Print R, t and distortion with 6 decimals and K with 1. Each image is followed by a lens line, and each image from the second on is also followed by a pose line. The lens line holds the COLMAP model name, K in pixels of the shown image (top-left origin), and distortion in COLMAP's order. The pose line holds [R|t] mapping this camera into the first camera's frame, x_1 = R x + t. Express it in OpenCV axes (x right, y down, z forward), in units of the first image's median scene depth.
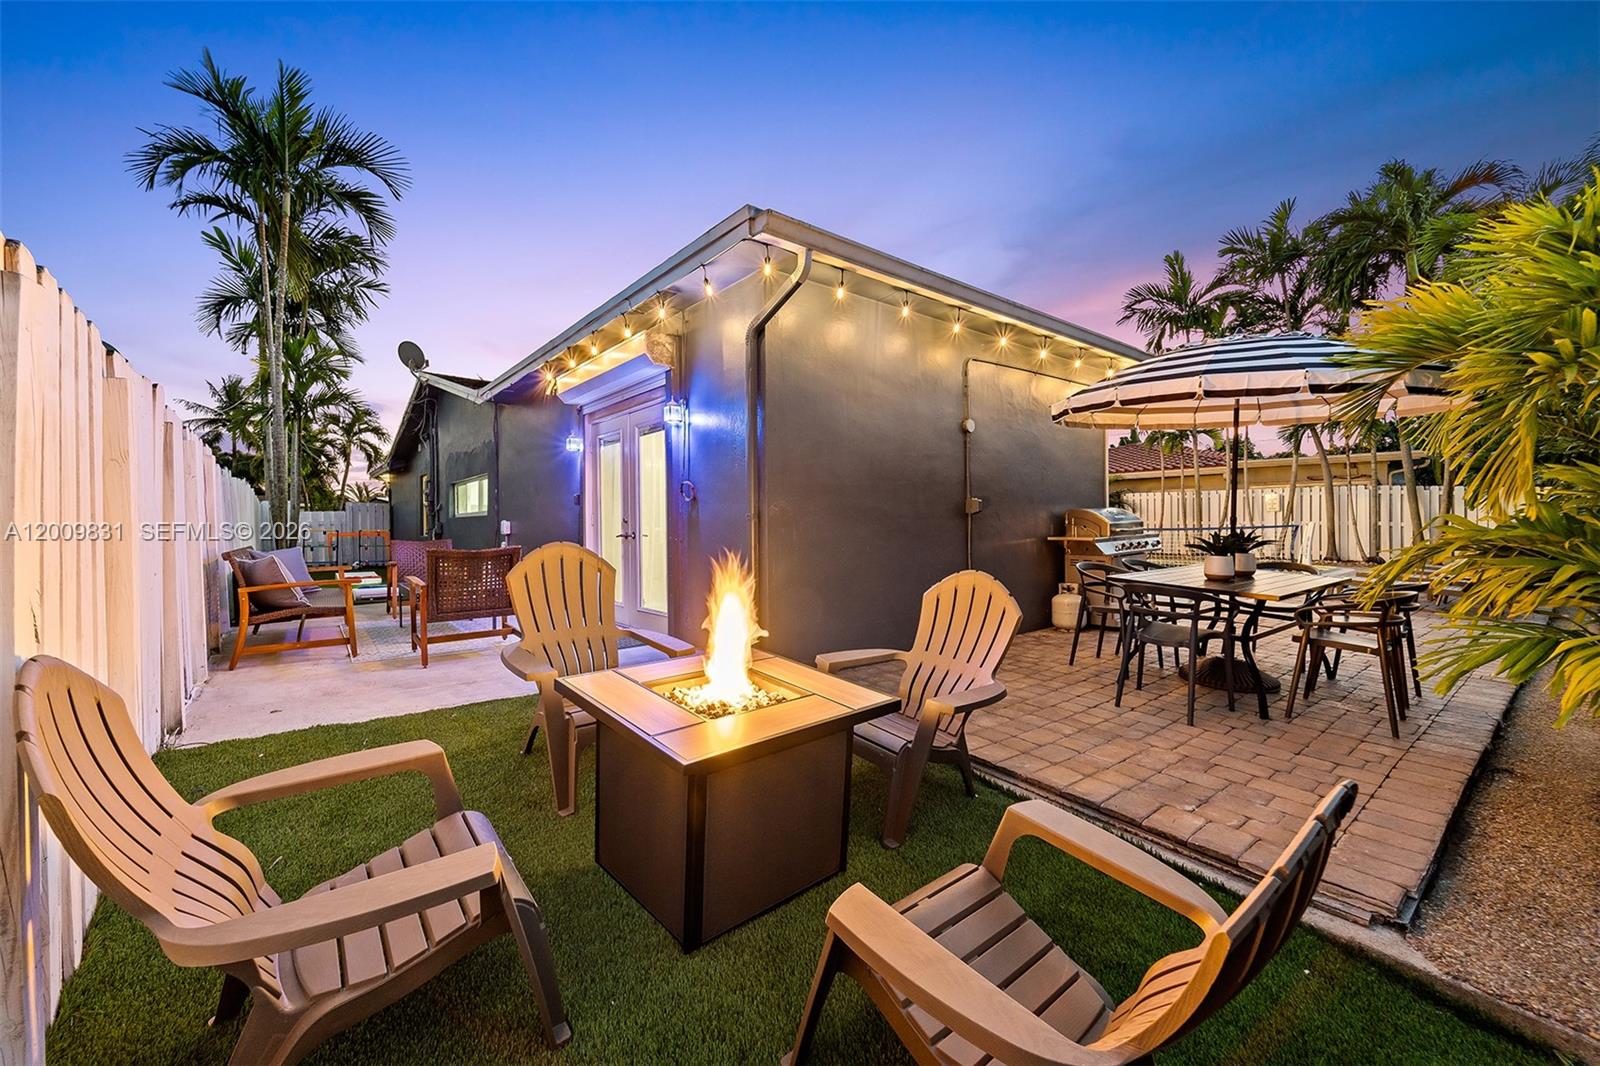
lens RADIAL K [[638.3, 0, 808.8], [0, 638.3, 535.4], [0, 0, 1]] dist [0.000409, -0.000025]
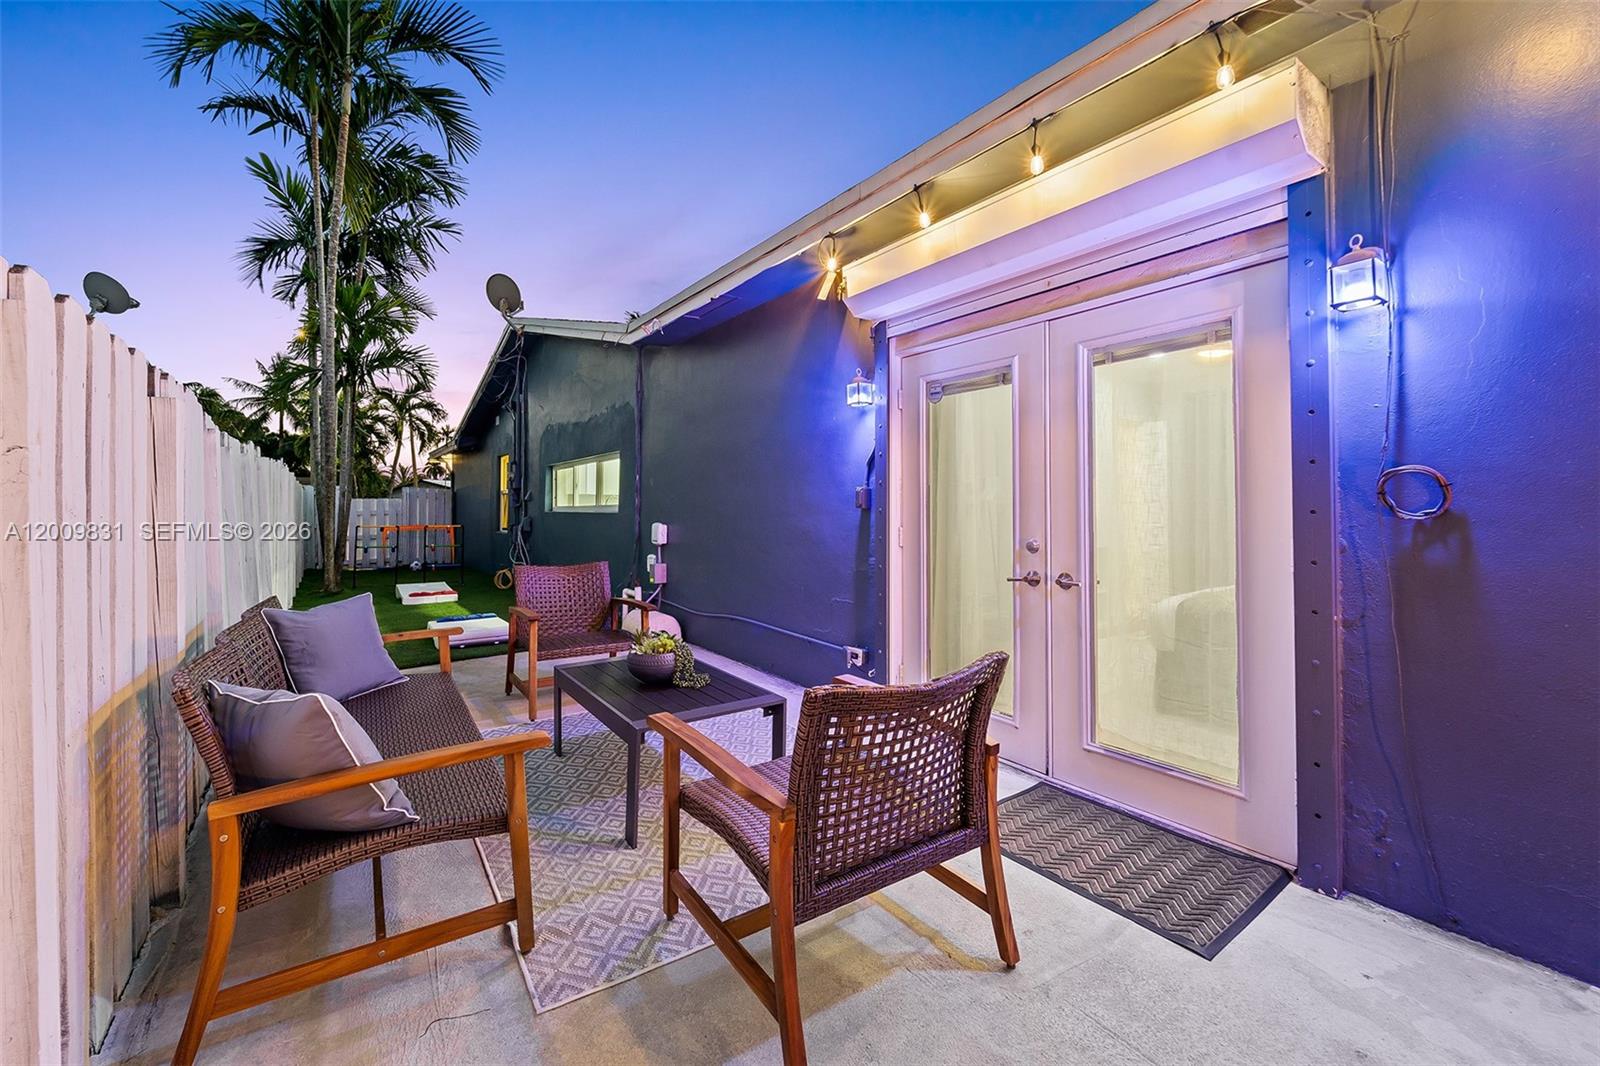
lens RADIAL K [[645.6, 0, 803.2], [0, 645.6, 501.5], [0, 0, 1]] dist [-0.000321, 0.003865]
pose [[0.998532, 0.008026, -0.053563, -0.198265], [-0.009517, 0.999572, -0.027652, -0.019335], [0.053318, 0.028122, 0.998182, 0.235178]]
